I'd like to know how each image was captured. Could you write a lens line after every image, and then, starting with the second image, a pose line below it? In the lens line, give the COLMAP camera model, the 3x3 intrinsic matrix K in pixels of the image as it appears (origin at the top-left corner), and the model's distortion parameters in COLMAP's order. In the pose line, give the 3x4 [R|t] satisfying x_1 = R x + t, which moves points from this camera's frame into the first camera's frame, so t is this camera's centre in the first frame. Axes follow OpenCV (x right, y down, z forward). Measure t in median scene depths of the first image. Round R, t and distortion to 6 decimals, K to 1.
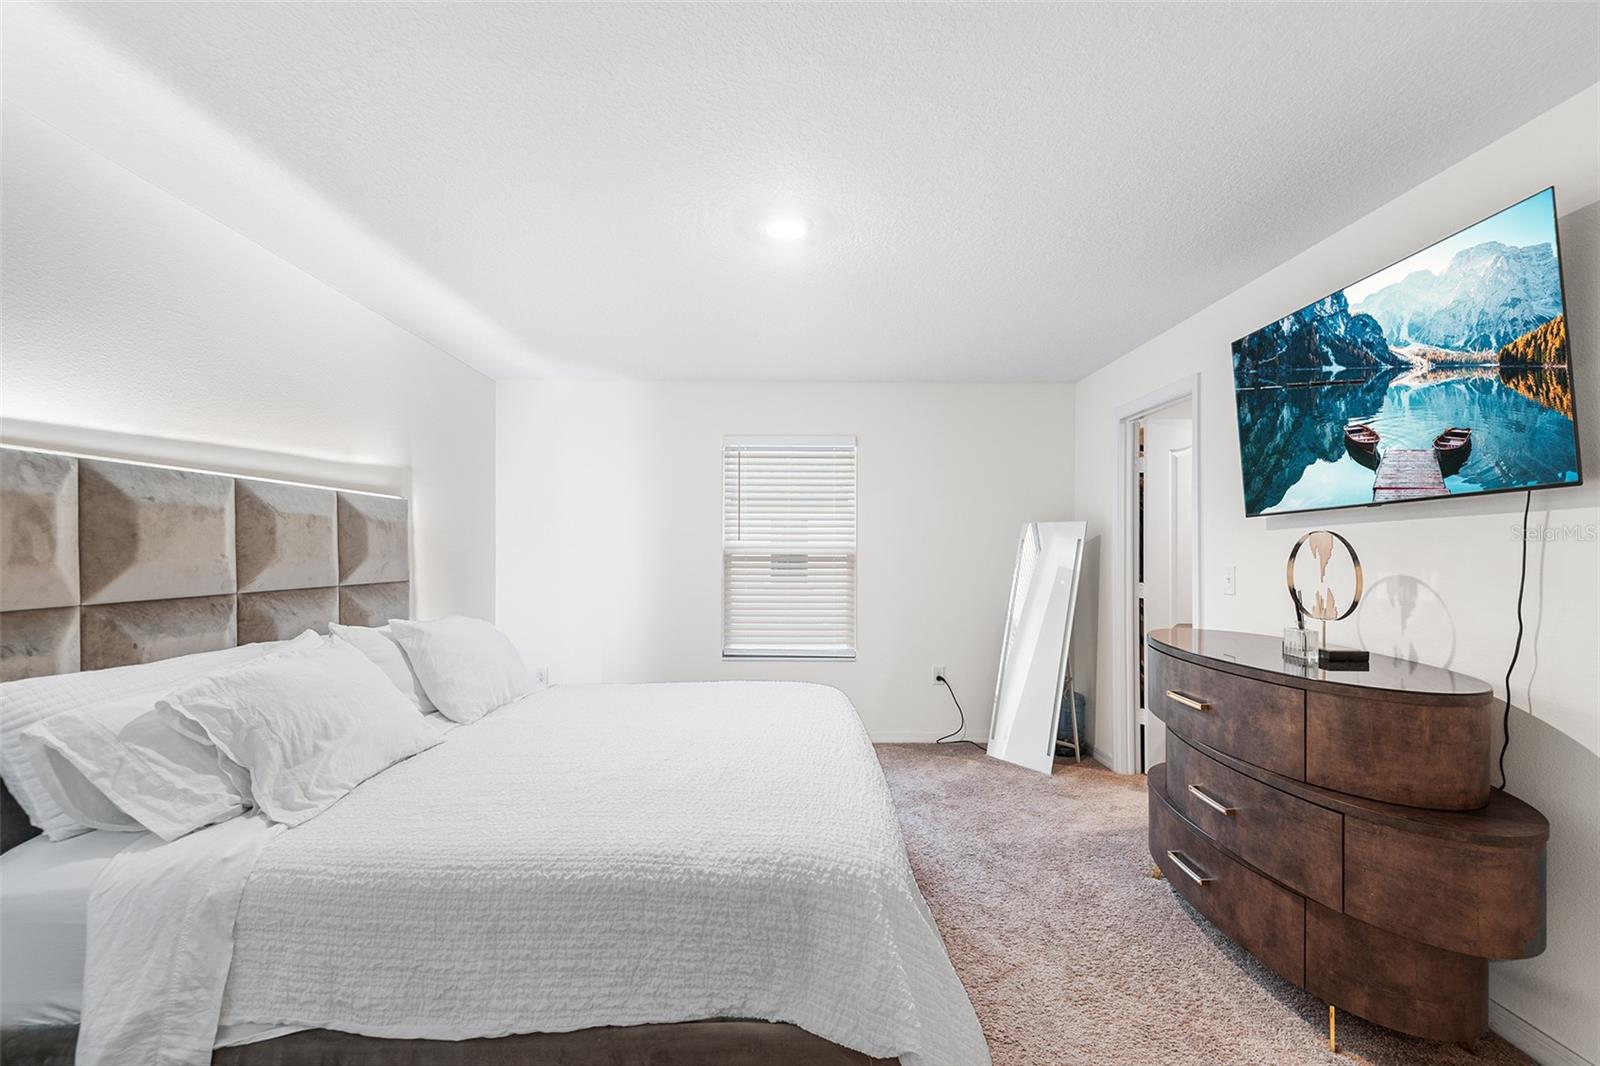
lens RADIAL K [[729.6, 0, 801.5], [0, 729.6, 548.0], [0, 0, 1]] dist [0.043772, -0.026070]
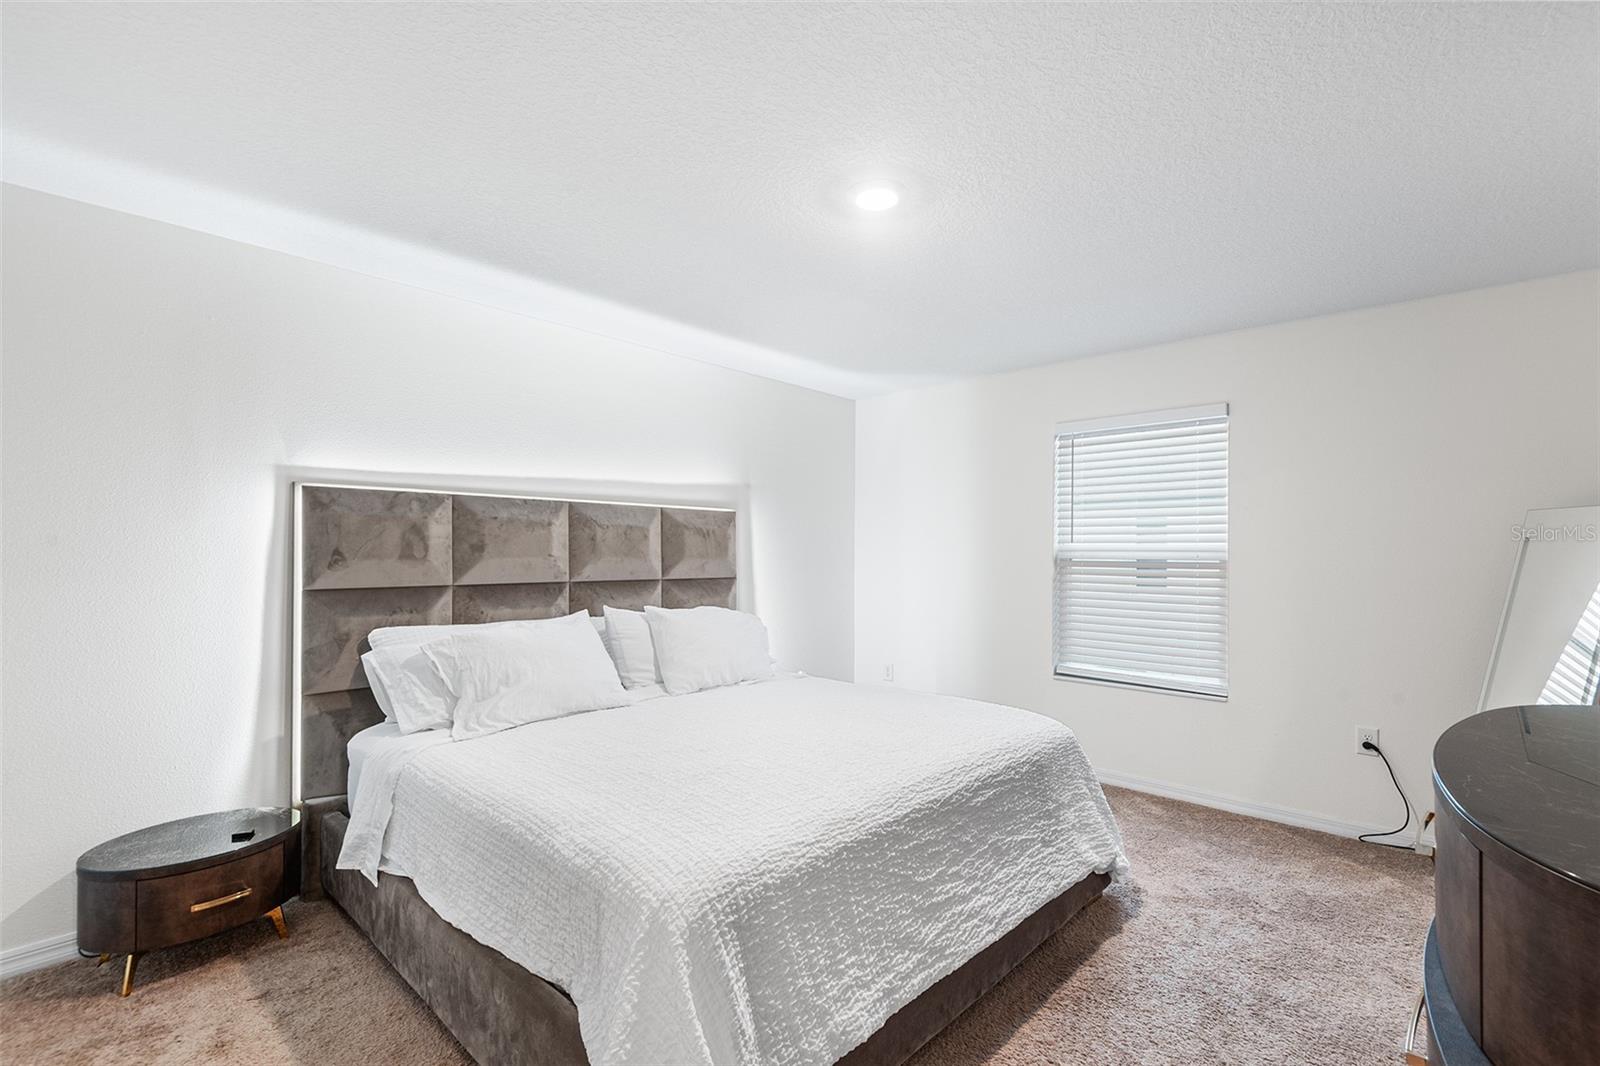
lens RADIAL K [[729.6, 0, 801.5], [0, 729.6, 548.0], [0, 0, 1]] dist [0.043772, -0.026070]
pose [[0.723681, -0.001932, -0.690132, 0.600262], [-0.001852, 0.999987, -0.004741, 0.002054], [0.690132, 0.004709, 0.723668, 0.312522]]
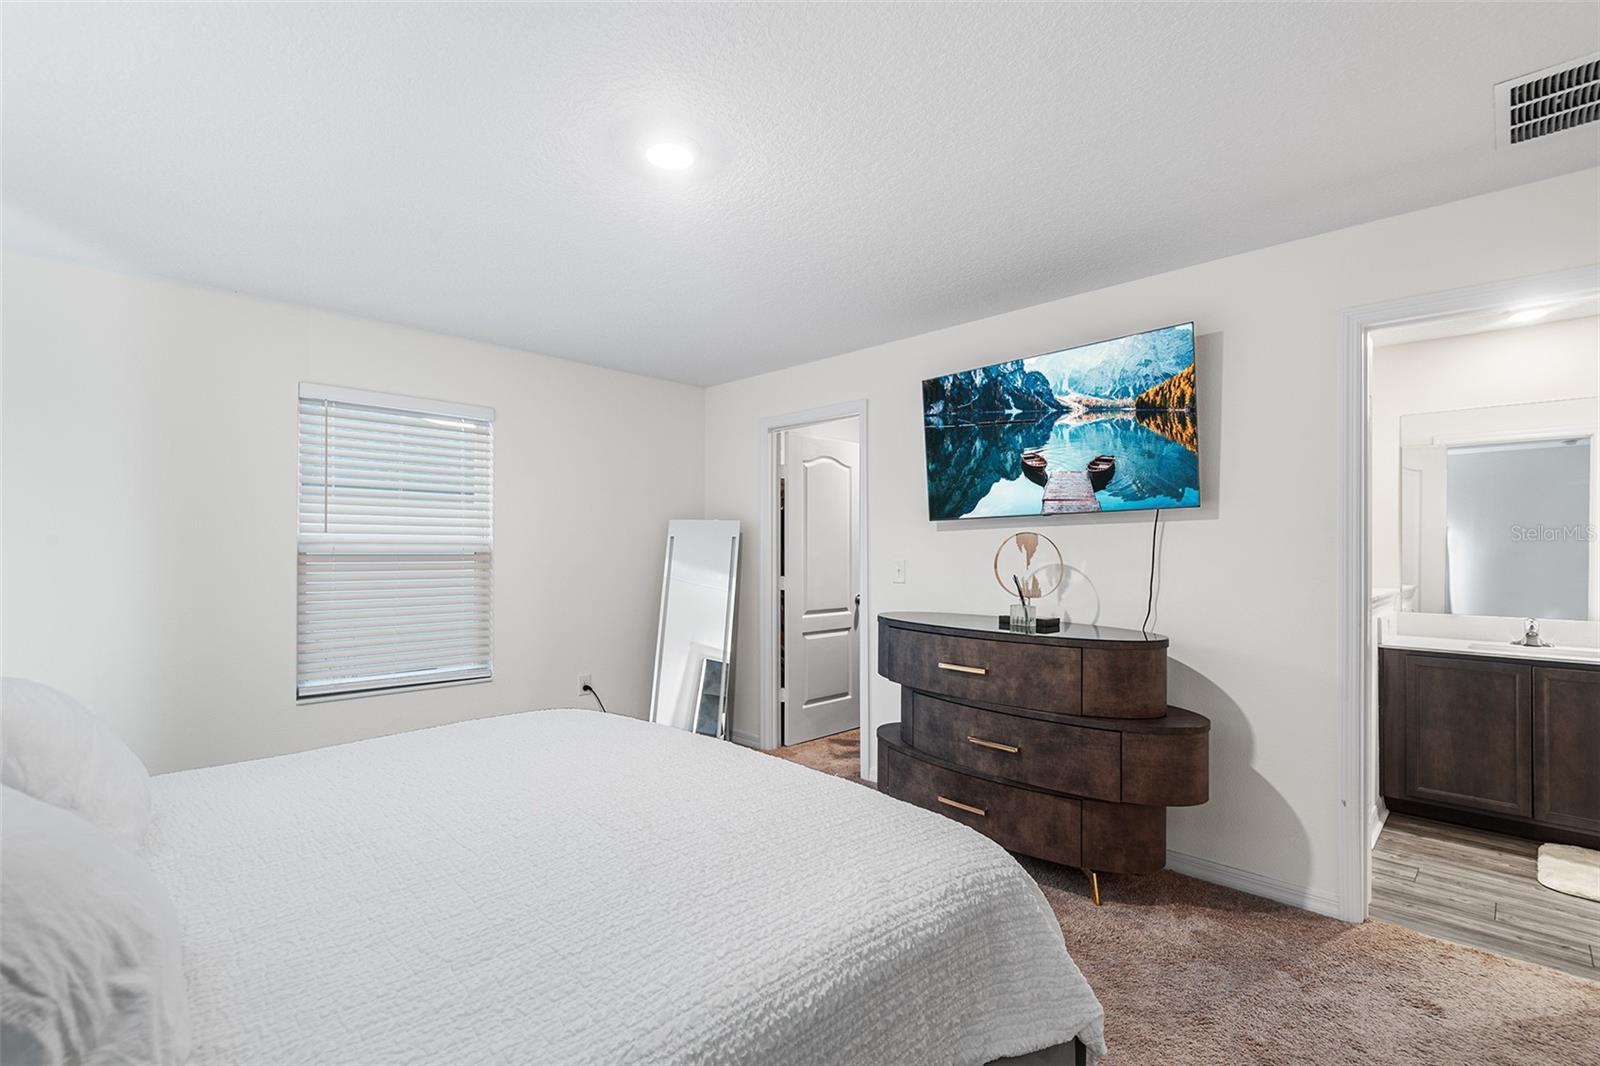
lens RADIAL K [[729.6, 0, 801.5], [0, 729.6, 548.0], [0, 0, 1]] dist [0.043772, -0.026070]
pose [[0.714786, 0.001892, 0.699341, -0.546543], [-0.002557, 0.999997, -0.000091, 0.007054], [-0.699339, -0.001723, 0.714789, 0.334003]]
